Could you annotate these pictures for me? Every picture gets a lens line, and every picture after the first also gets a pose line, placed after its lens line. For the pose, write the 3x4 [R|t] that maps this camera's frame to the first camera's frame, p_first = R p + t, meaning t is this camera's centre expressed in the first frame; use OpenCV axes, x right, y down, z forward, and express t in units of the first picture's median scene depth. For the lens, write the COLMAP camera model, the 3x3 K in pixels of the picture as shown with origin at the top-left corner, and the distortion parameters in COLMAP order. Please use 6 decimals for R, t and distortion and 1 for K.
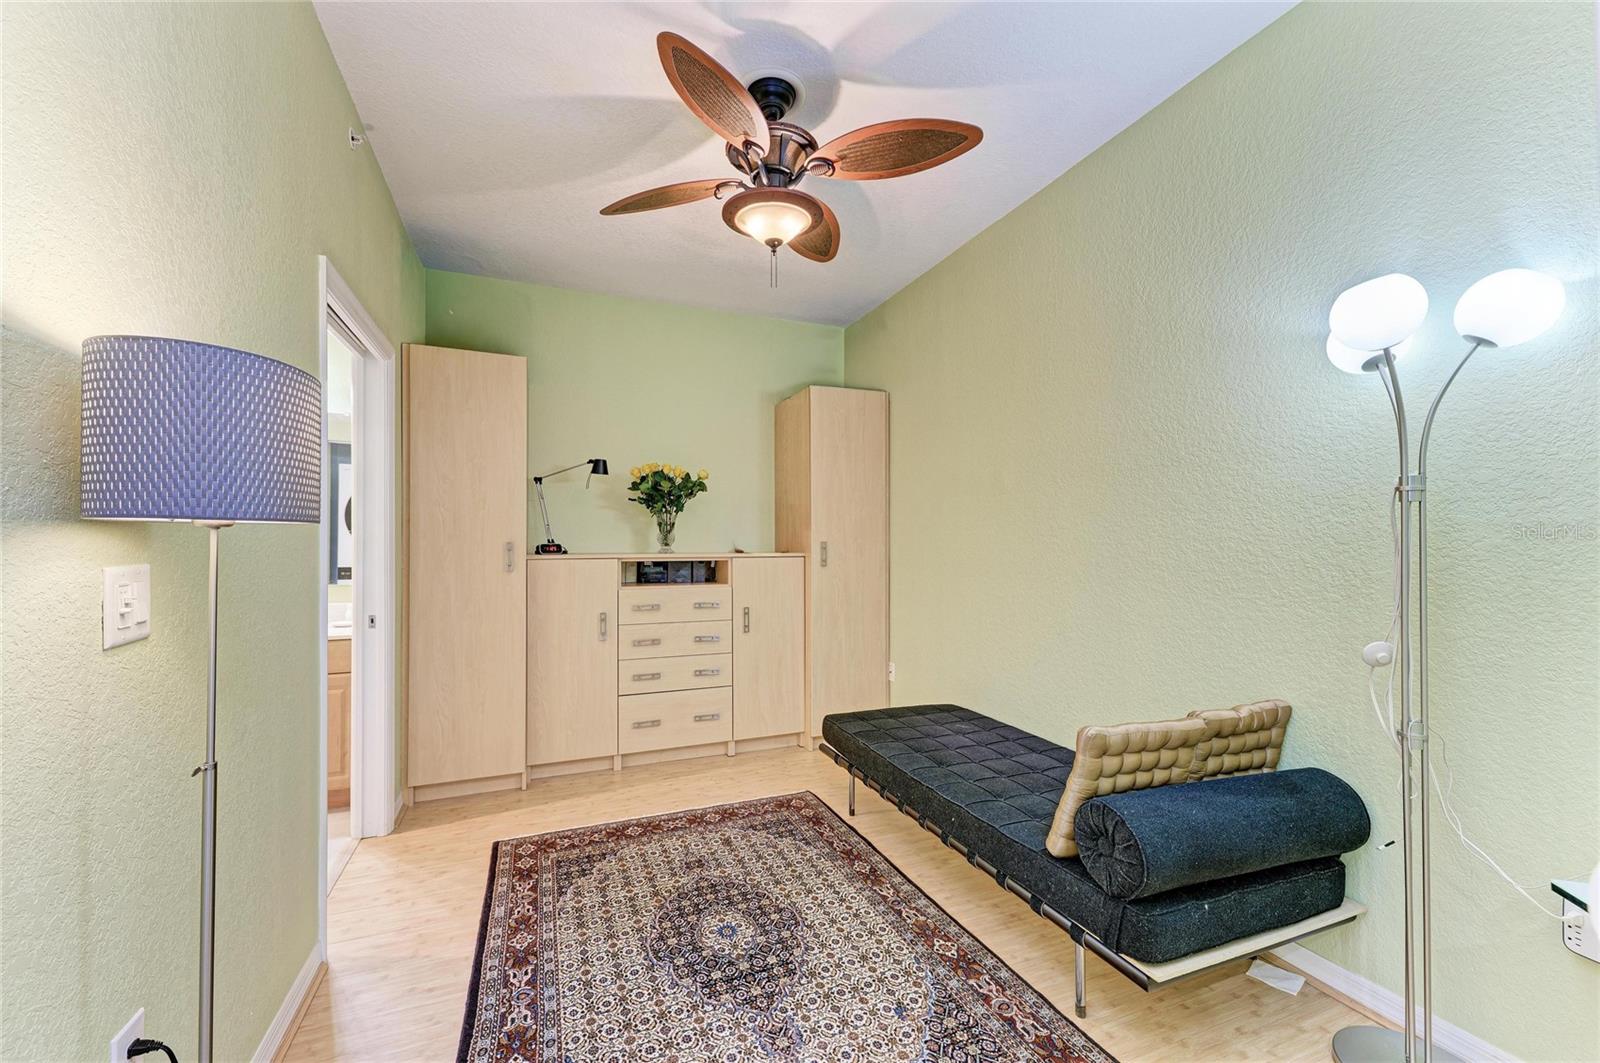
lens RADIAL K [[646.3, 0, 800.2], [0, 646.3, 543.6], [0, 0, 1]] dist [0.000415, 0.000000]
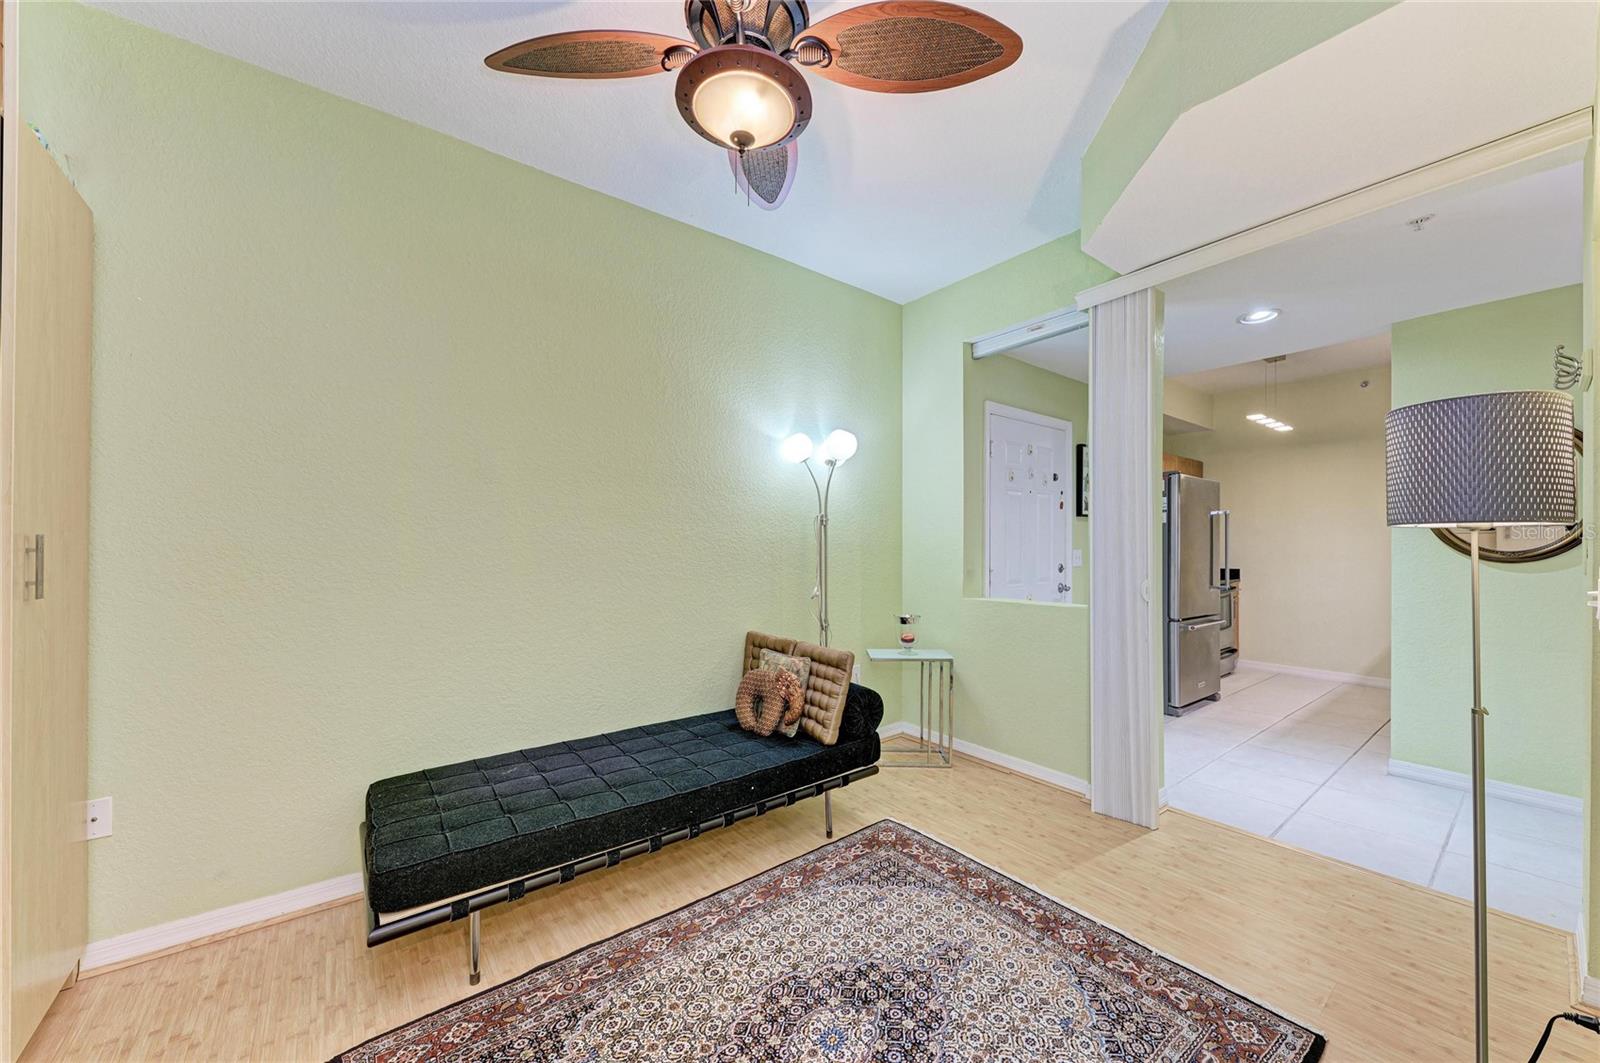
lens RADIAL K [[576.6, 0, 800.0], [0, 576.6, 531.5], [0, 0, 1]] dist [0.000988, -0.000022]
pose [[-0.278728, 0.019869, 0.960164, -0.780449], [-0.002618, 0.999767, -0.021449, 0.001339], [-0.960366, -0.008493, -0.278611, 1.232485]]
